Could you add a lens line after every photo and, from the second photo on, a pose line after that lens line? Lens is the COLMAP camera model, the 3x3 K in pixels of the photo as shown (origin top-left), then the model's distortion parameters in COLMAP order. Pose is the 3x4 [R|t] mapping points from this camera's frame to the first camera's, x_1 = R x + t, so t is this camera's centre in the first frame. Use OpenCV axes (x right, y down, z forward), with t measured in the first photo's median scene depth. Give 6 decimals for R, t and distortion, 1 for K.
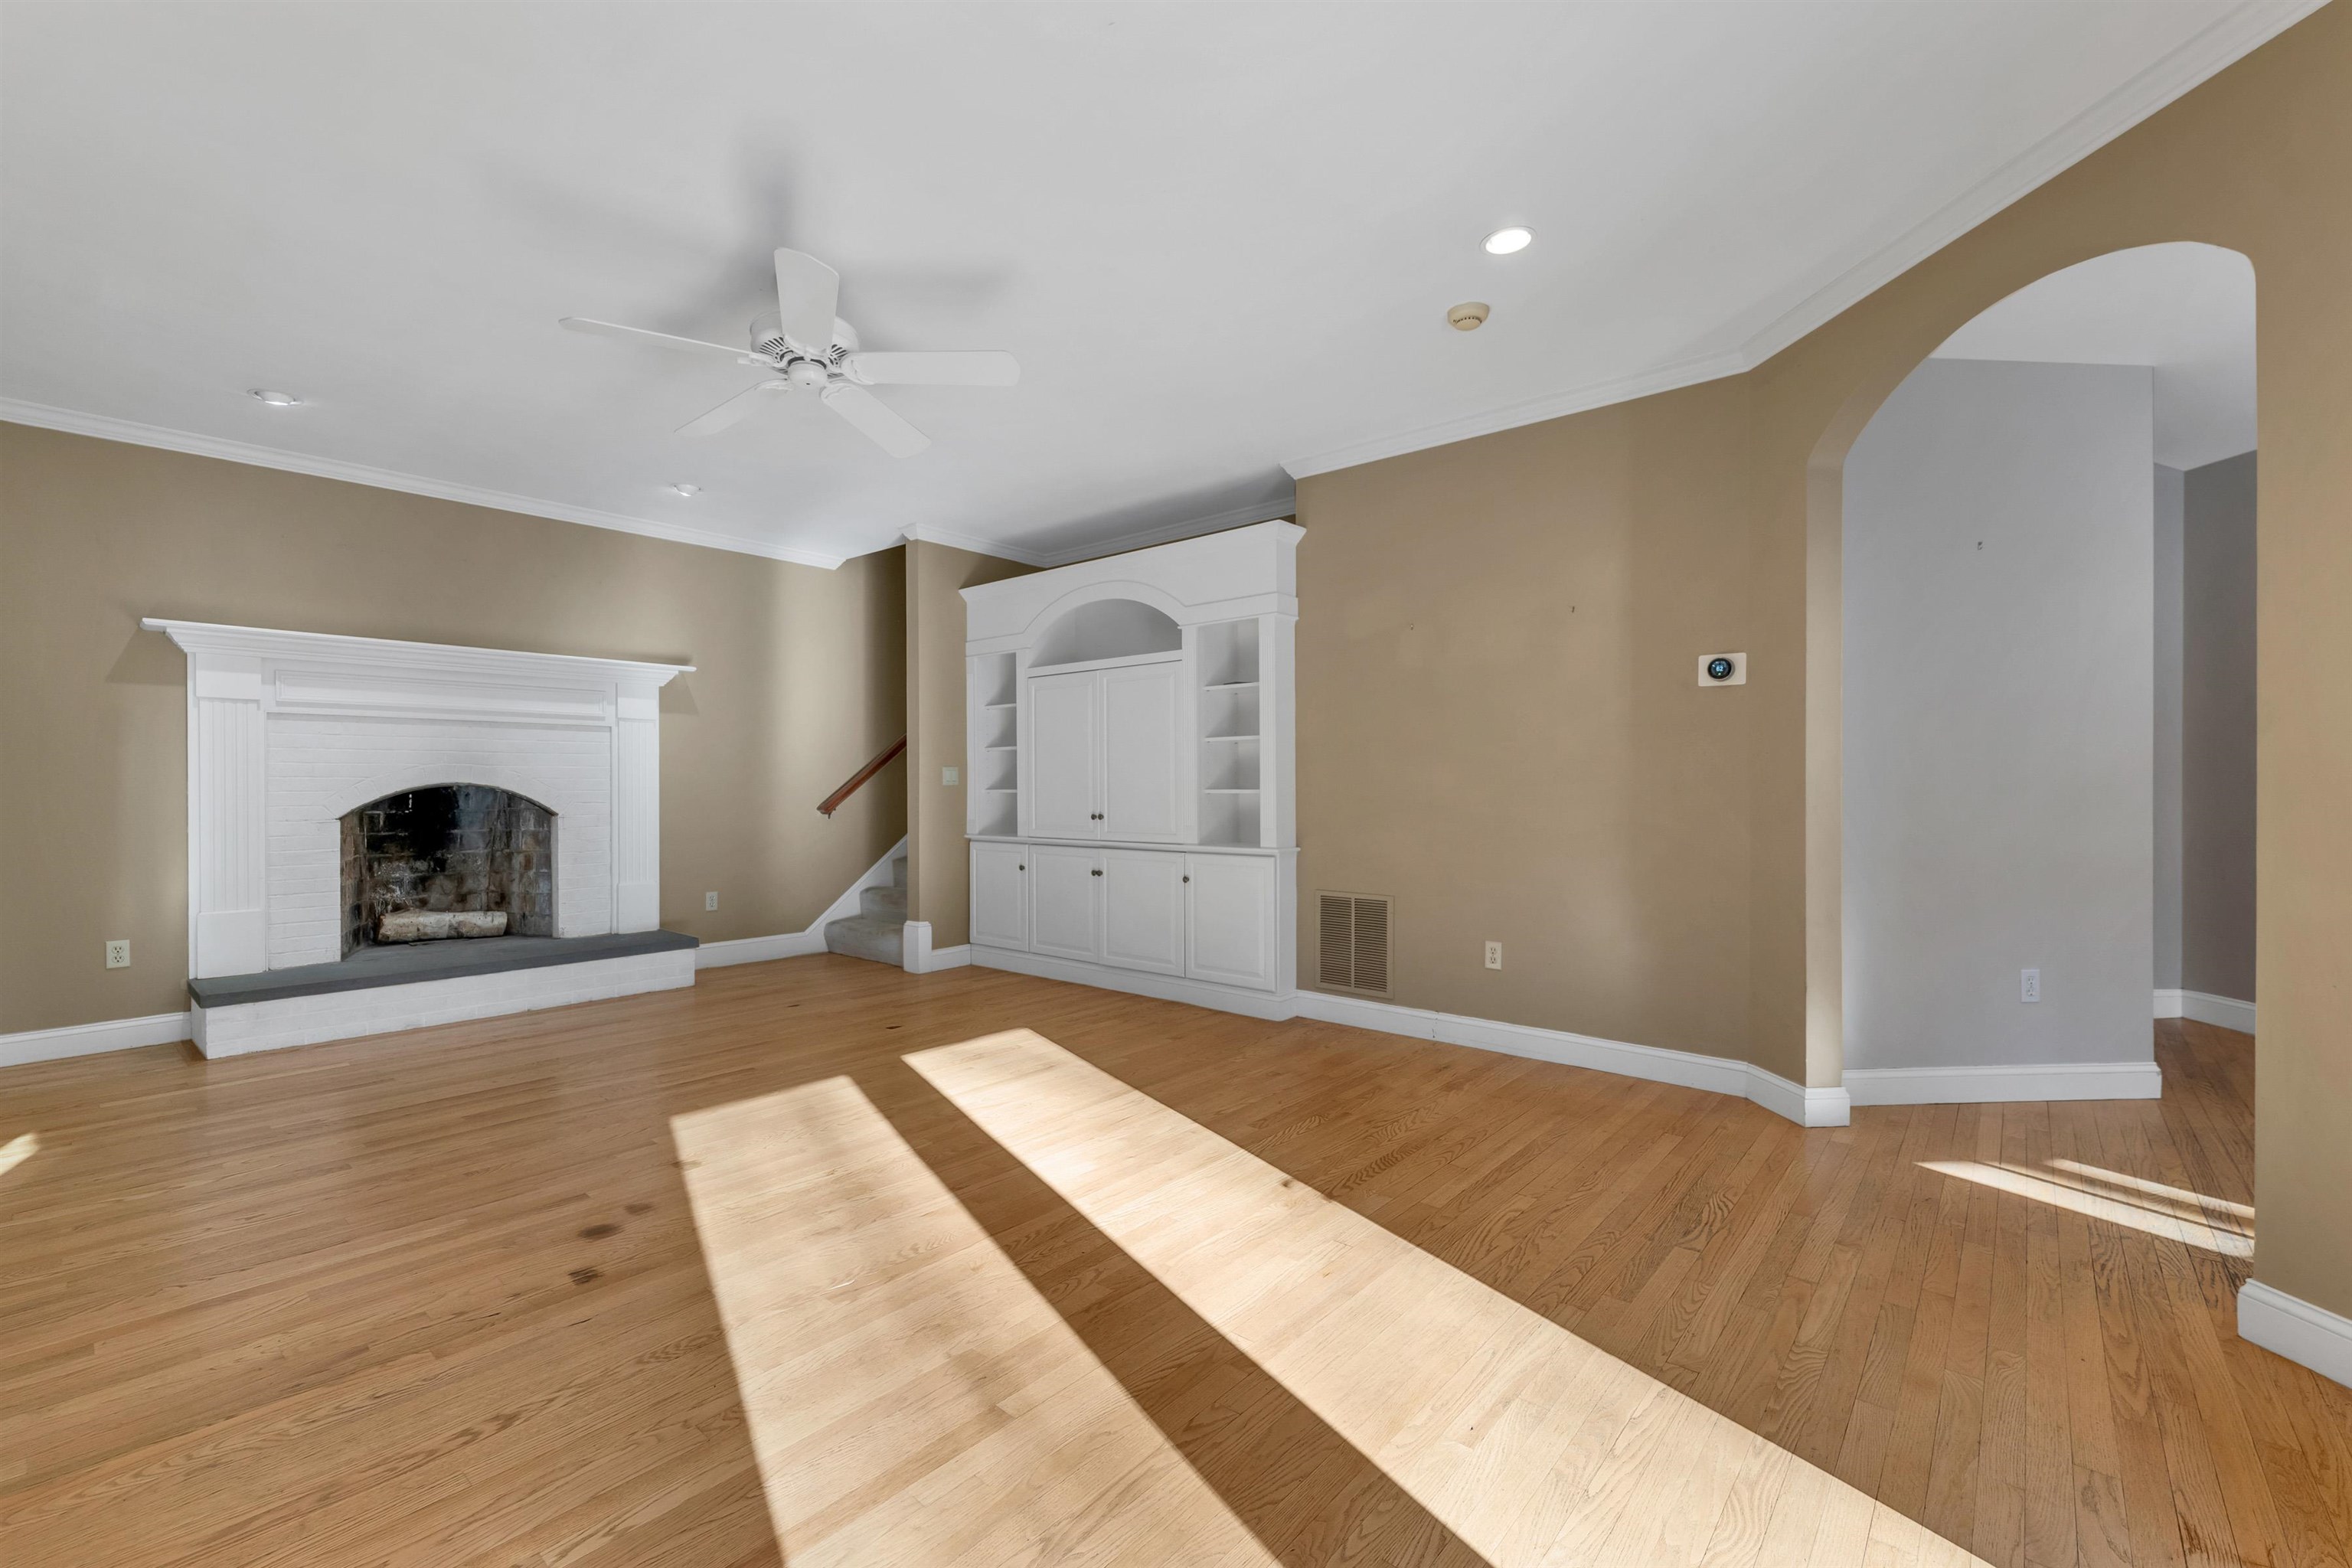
lens RADIAL K [[972.7, 0, 1178.5], [0, 972.7, 794.8], [0, 0, 1]] dist [-0.002154, -0.000172]
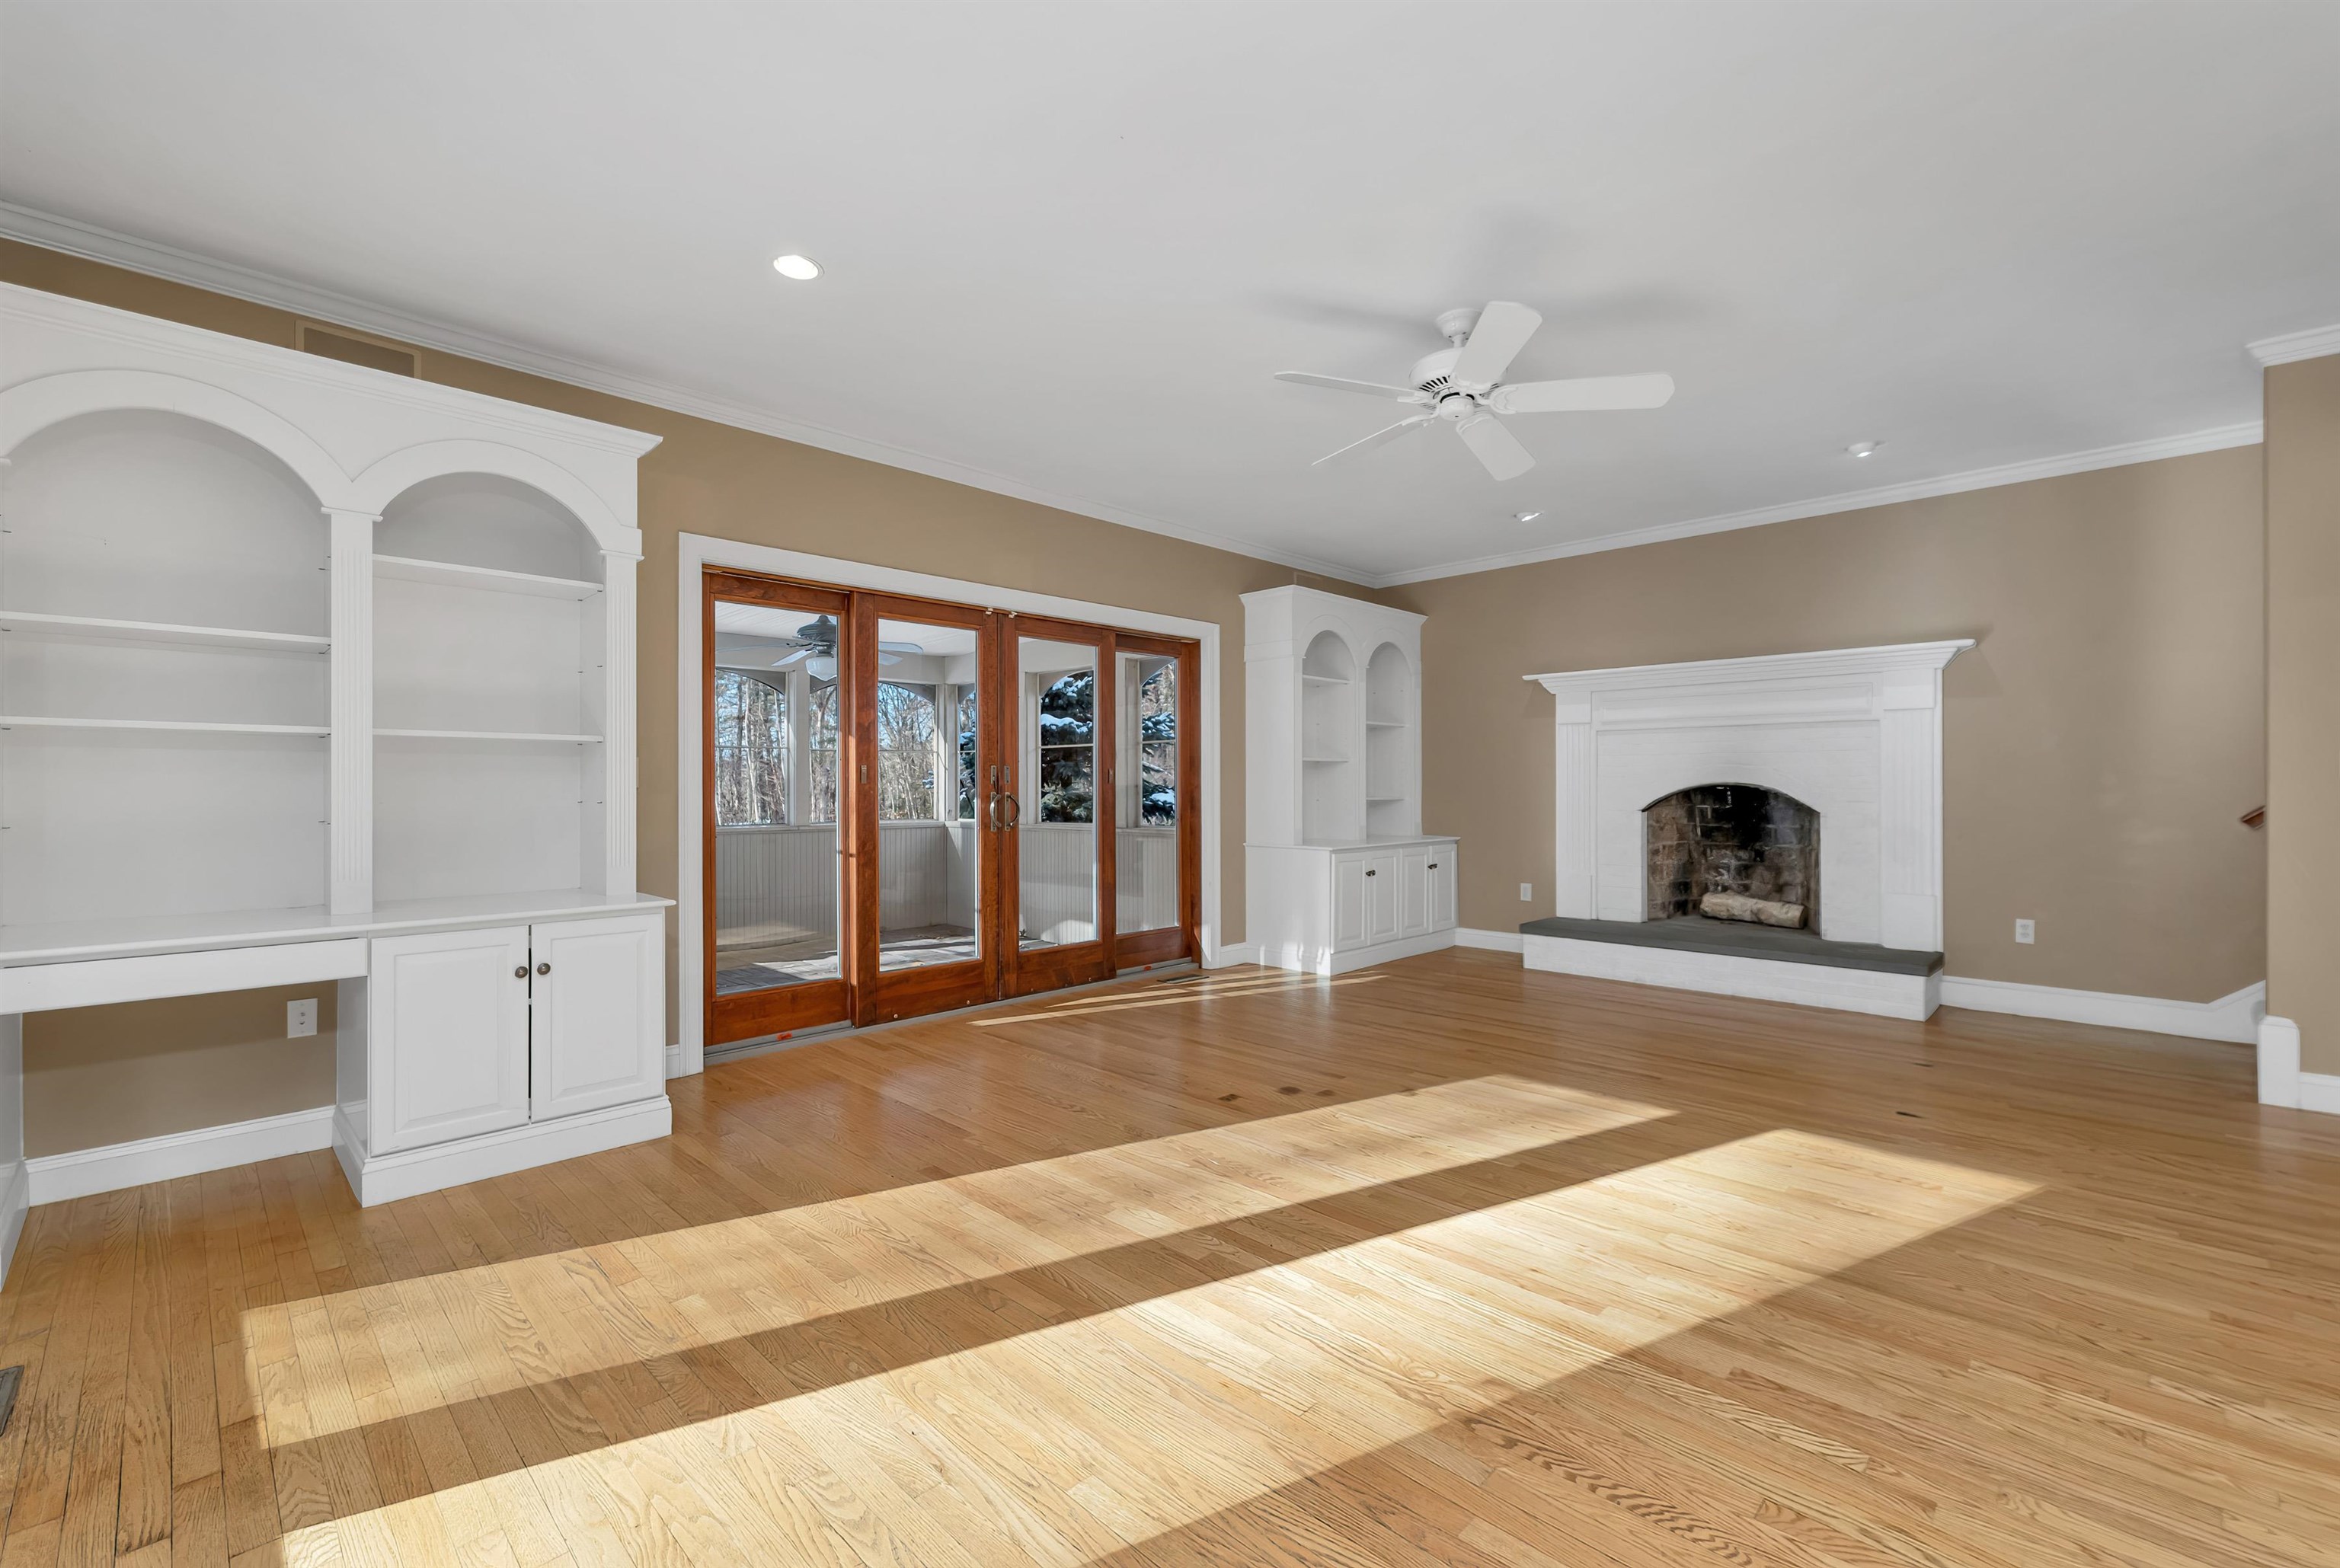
lens RADIAL K [[989.4, 0, 1178.8], [0, 989.4, 779.5], [0, 0, 1]] dist [0.014743, -0.000293]
pose [[-0.062872, -0.004934, -0.998009, 0.521811], [-0.005681, 0.999973, -0.004586, -0.006964], [0.998005, 0.005382, -0.062898, 0.529907]]
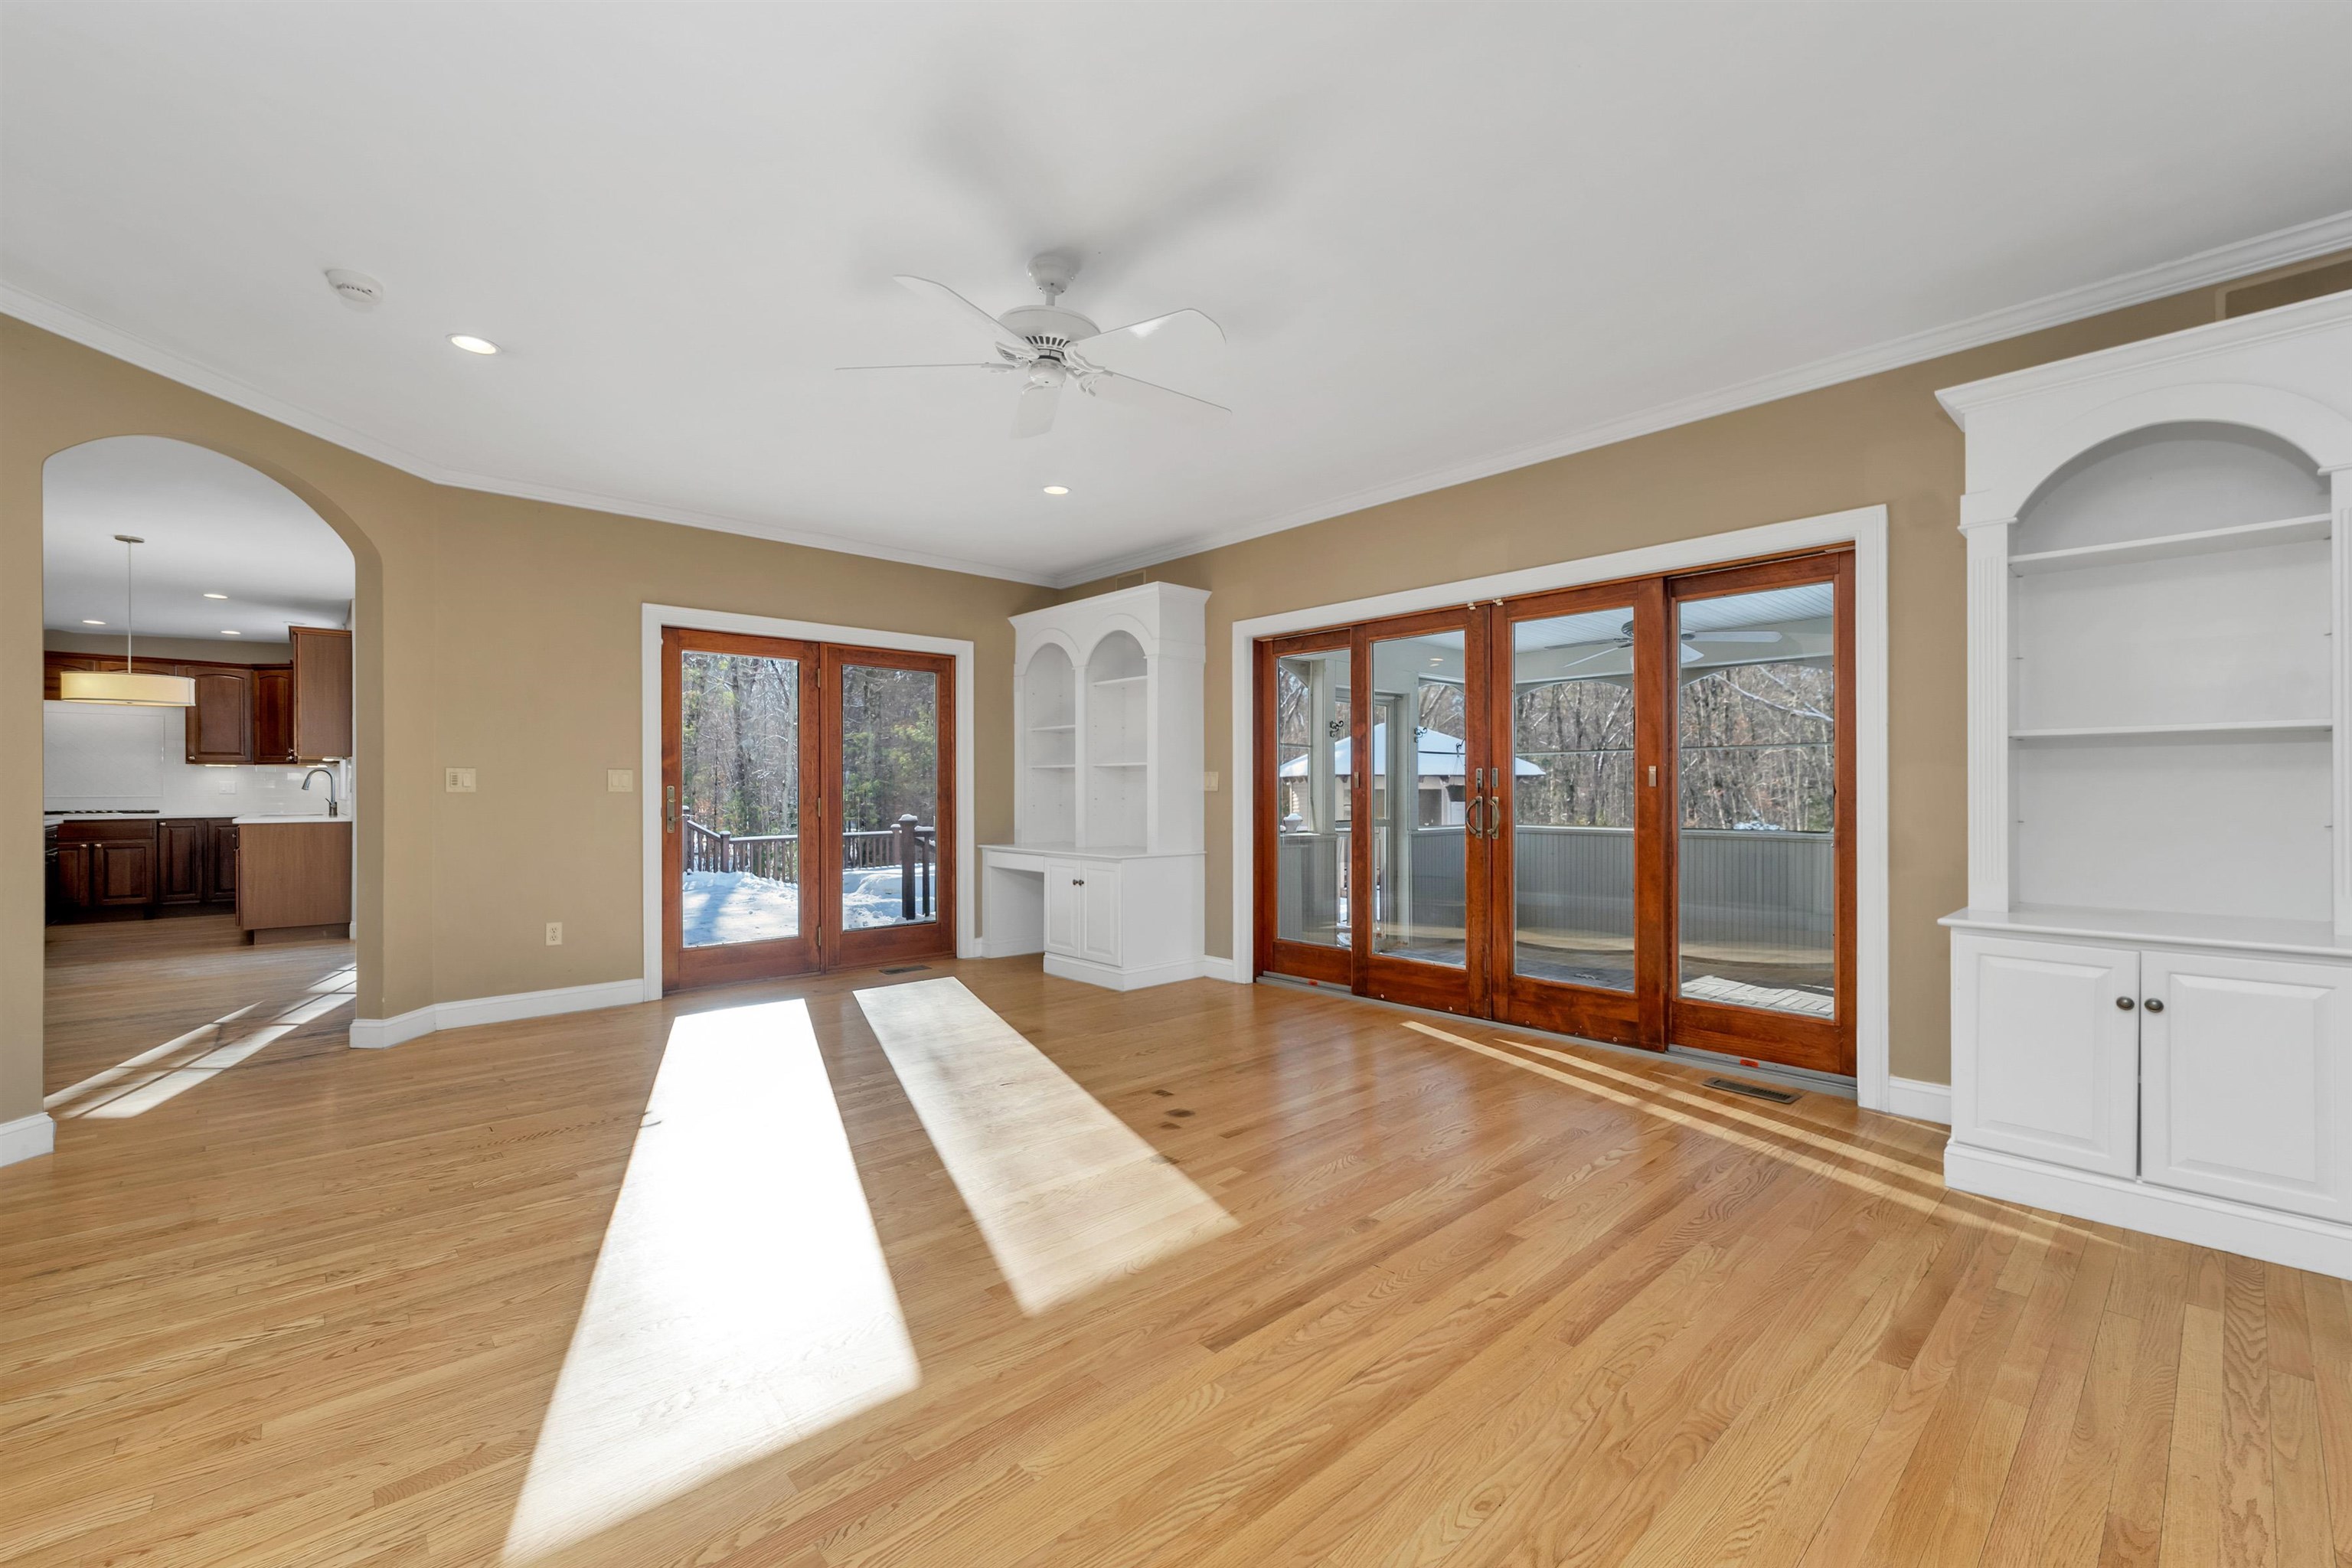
lens RADIAL K [[972.7, 0, 1178.5], [0, 972.7, 794.8], [0, 0, 1]] dist [-0.002154, -0.000172]
pose [[-0.991956, 0.004036, 0.126521, -0.441540], [0.005370, 0.999934, 0.010200, -0.011414], [-0.126472, 0.010797, -0.991911, 1.360059]]
